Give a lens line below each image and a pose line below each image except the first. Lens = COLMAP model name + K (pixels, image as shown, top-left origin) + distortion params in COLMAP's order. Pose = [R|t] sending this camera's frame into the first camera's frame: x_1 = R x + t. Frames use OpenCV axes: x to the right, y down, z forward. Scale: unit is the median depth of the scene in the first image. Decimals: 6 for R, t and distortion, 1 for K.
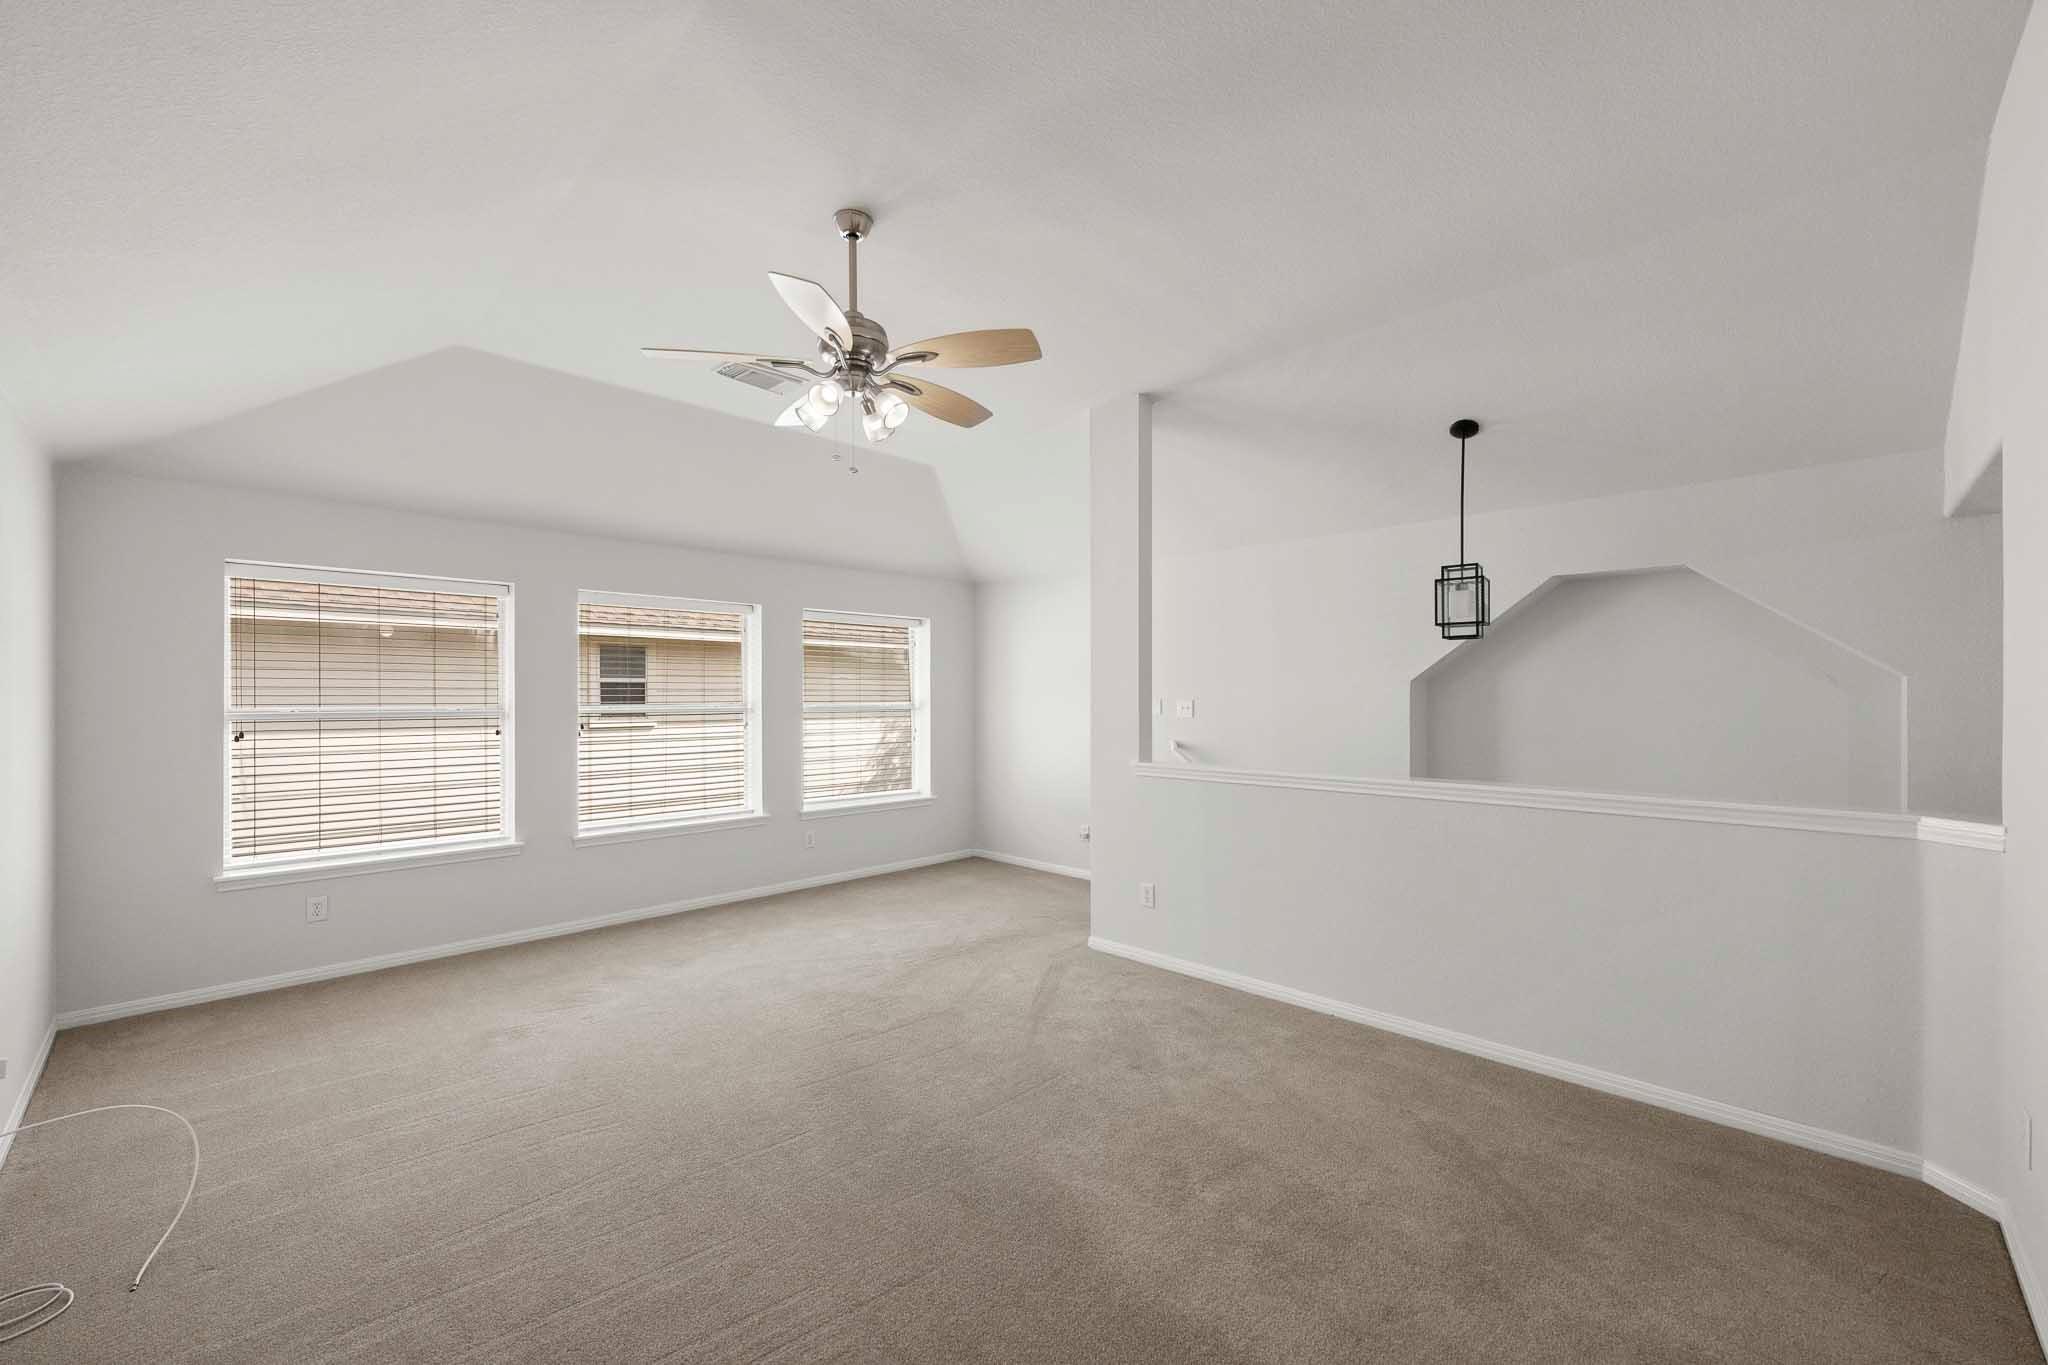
lens RADIAL K [[809.7, 0, 1017.4], [0, 809.7, 700.0], [0, 0, 1]] dist [-0.002274, -0.000026]
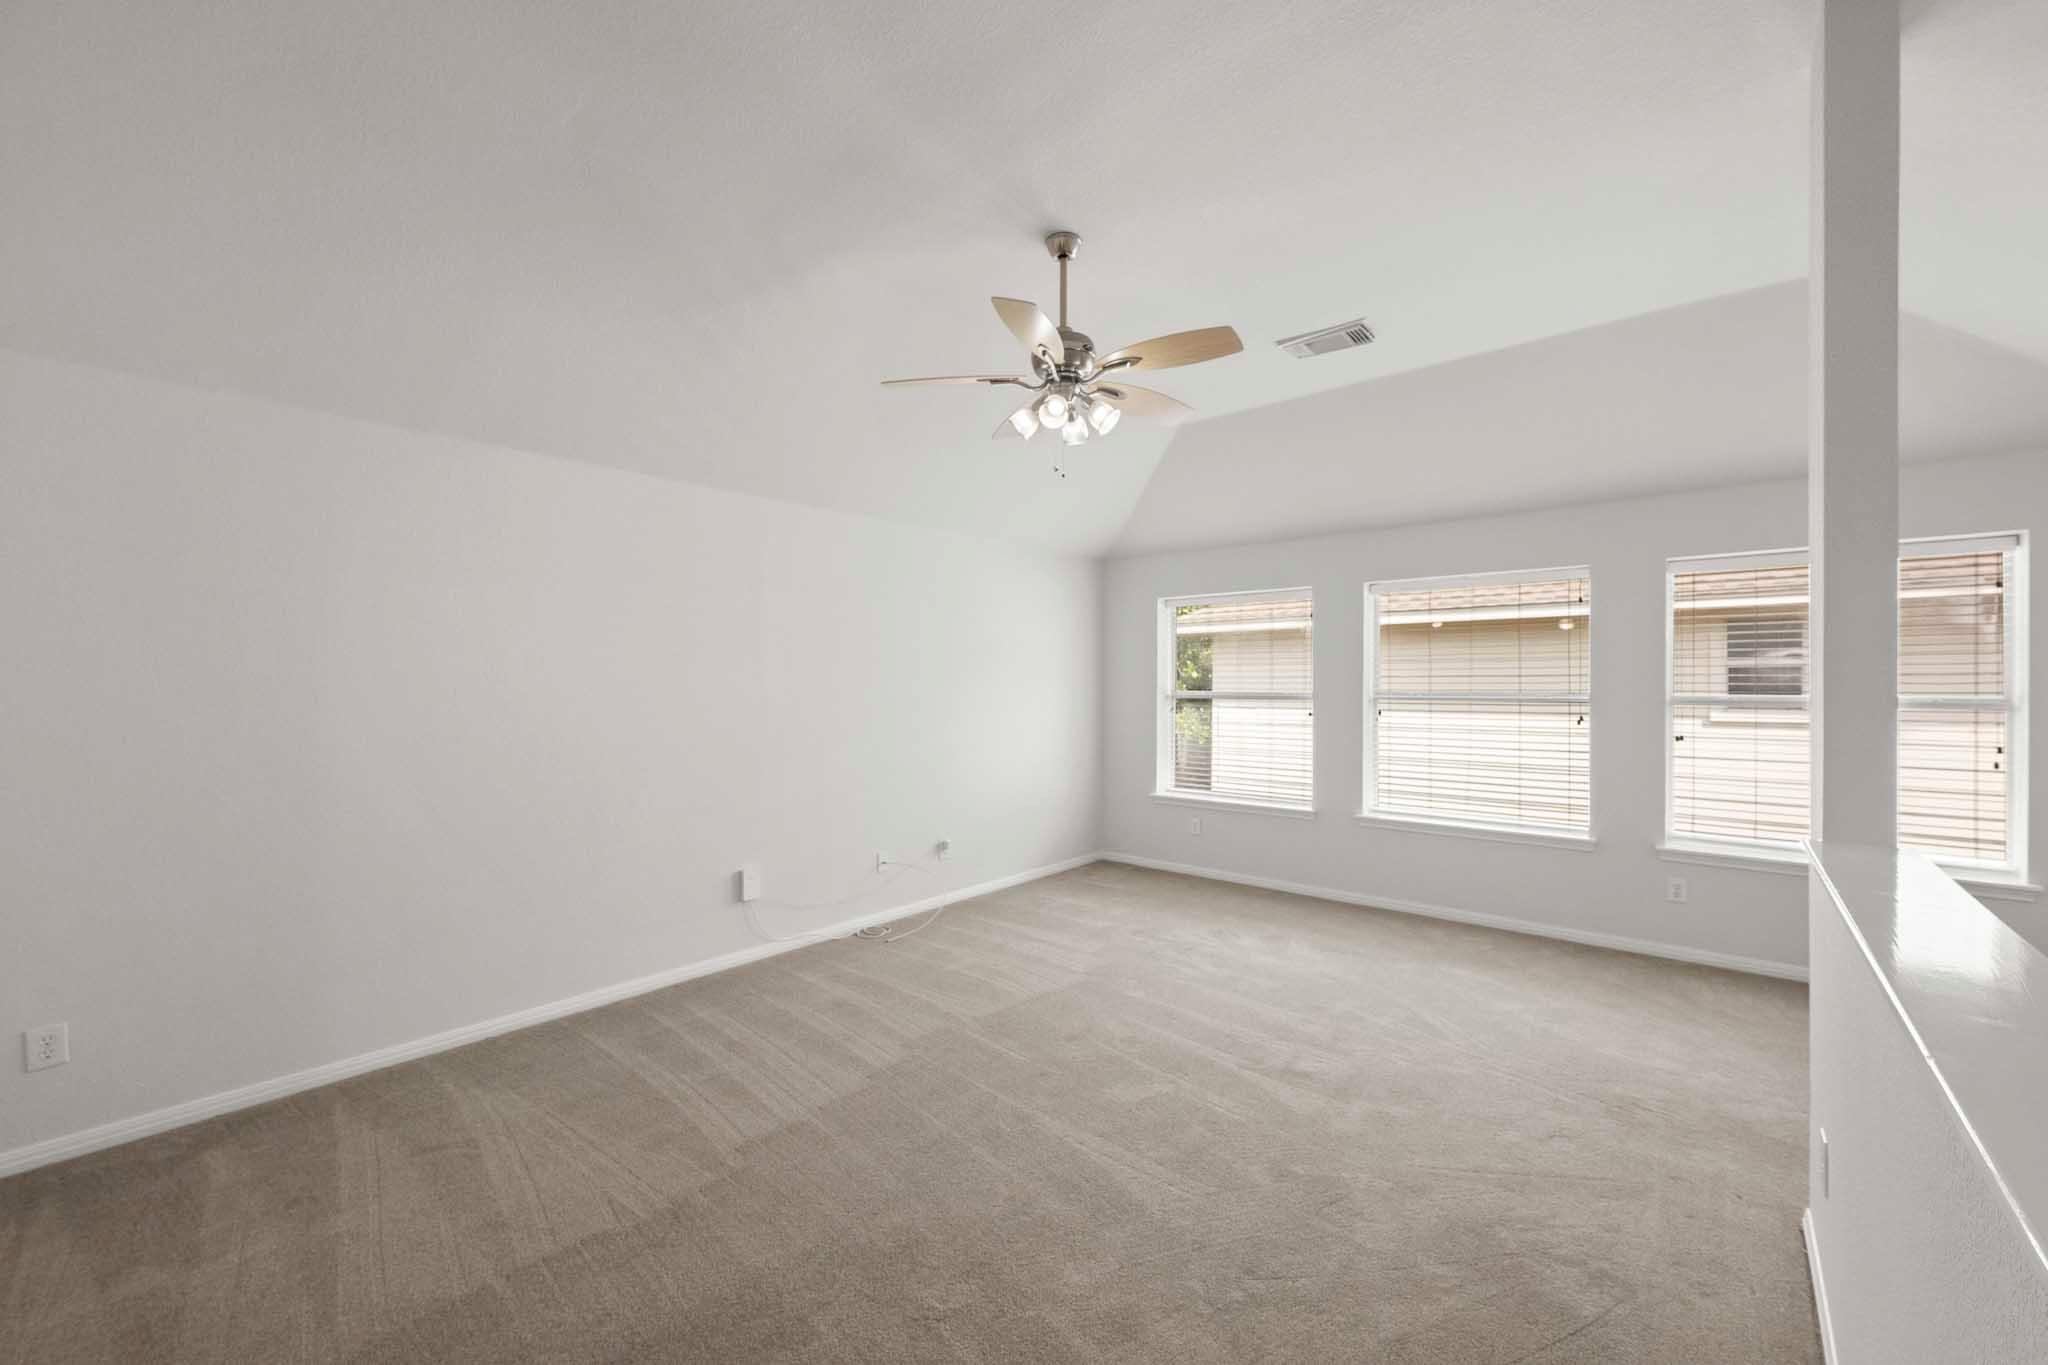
lens RADIAL K [[809.7, 0, 1026.8], [0, 809.7, 667.5], [0, 0, 1]] dist [-0.002274, -0.000026]
pose [[0.061696, -0.016889, -0.997952, 0.338550], [-0.006934, 0.999825, -0.017349, -0.002431], [0.998071, 0.007990, 0.061568, 0.335988]]
